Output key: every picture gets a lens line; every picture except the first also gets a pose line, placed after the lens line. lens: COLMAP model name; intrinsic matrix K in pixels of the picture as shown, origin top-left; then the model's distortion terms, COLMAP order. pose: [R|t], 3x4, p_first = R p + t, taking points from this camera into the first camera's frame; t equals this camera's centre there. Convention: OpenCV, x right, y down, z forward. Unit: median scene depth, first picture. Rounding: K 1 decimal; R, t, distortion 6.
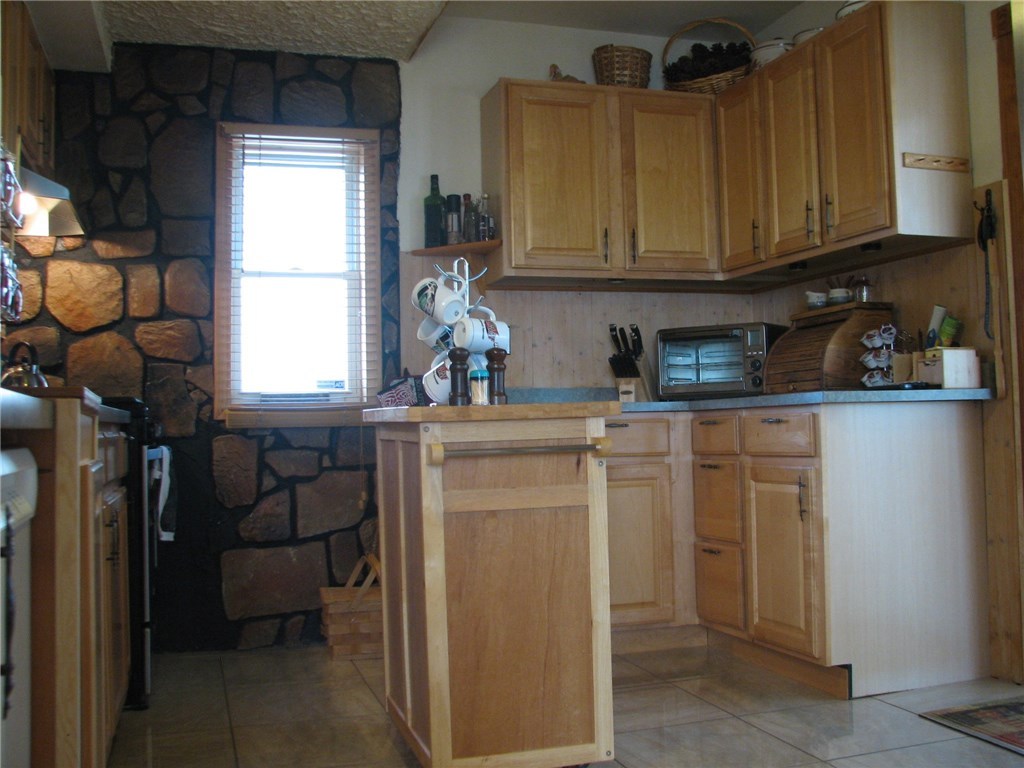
lens RADIAL K [[1101.6, 0, 531.0], [0, 1101.6, 383.7], [0, 0, 1]] dist [-0.212183, 0.310078]
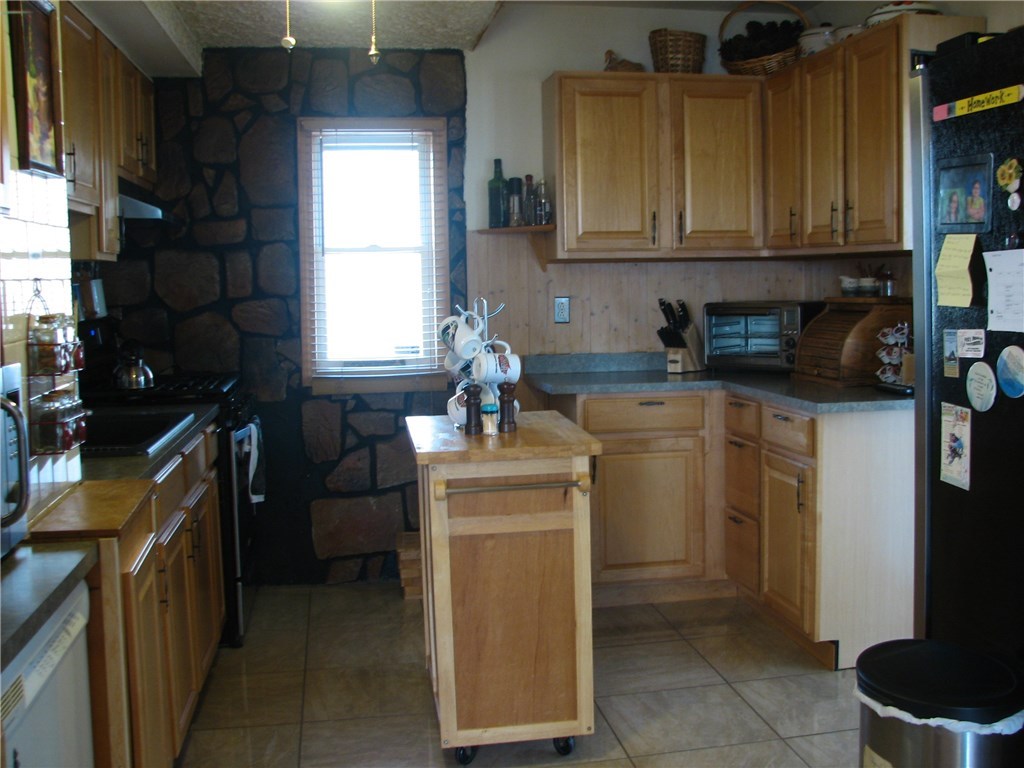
lens RADIAL K [[1101.6, 0, 531.0], [0, 1101.6, 383.7], [0, 0, 1]] dist [-0.212183, 0.310078]
pose [[0.990672, 0.017542, -0.135134, 0.100351], [0.000944, 0.990772, 0.135532, -0.125254], [0.136264, -0.134396, 0.981514, -0.090333]]
